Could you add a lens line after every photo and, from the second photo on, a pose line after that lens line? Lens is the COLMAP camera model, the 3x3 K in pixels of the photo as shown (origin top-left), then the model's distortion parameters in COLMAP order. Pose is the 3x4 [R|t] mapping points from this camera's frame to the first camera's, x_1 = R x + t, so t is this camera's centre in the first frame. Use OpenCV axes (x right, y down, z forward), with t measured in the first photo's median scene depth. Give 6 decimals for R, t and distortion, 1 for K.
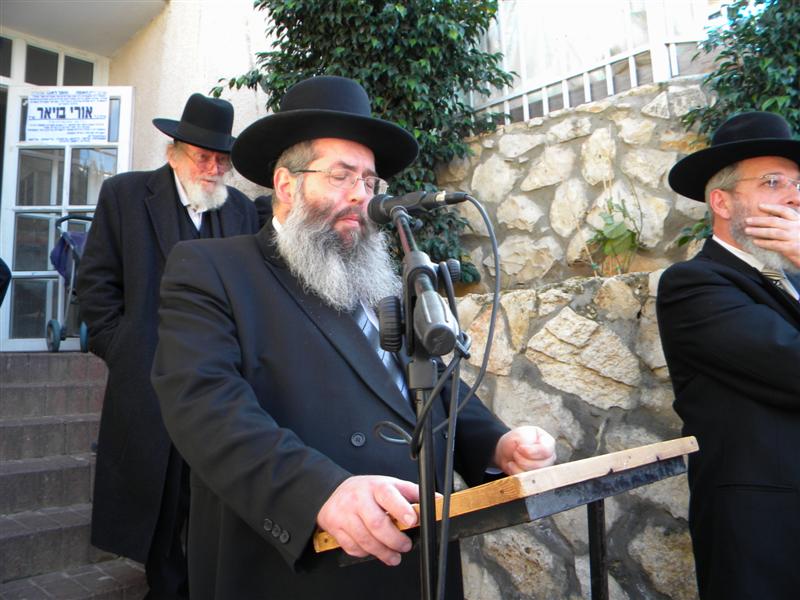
lens RADIAL K [[648.9, 0, 400.0], [0, 648.9, 300.0], [0, 0, 1]] dist [-0.173334, 0.108803]
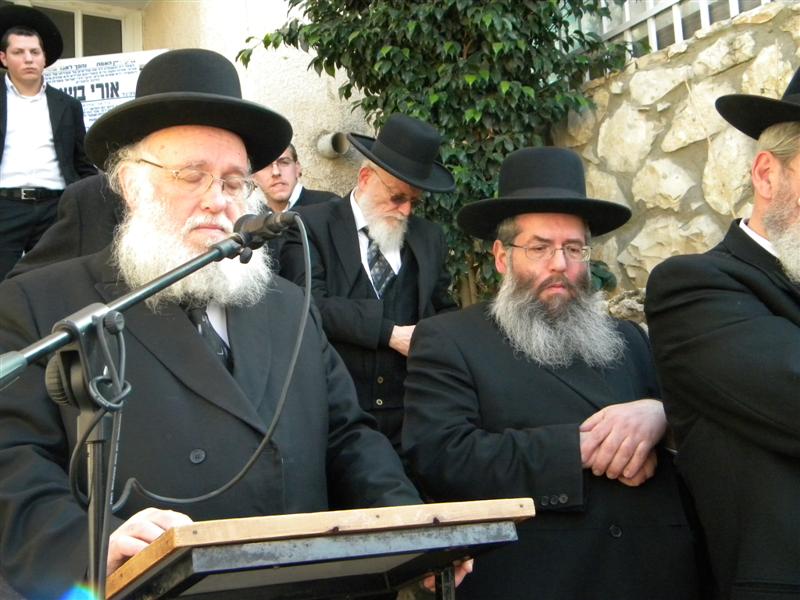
lens RADIAL K [[952.6, 0, 398.4], [0, 952.6, 315.1], [0, 0, 1]] dist [-0.015313, 0.053256]
pose [[0.967510, -0.053712, -0.247060, 0.157406], [0.053640, 0.998536, -0.007028, -0.003143], [0.247076, -0.006453, 0.968975, -0.062684]]
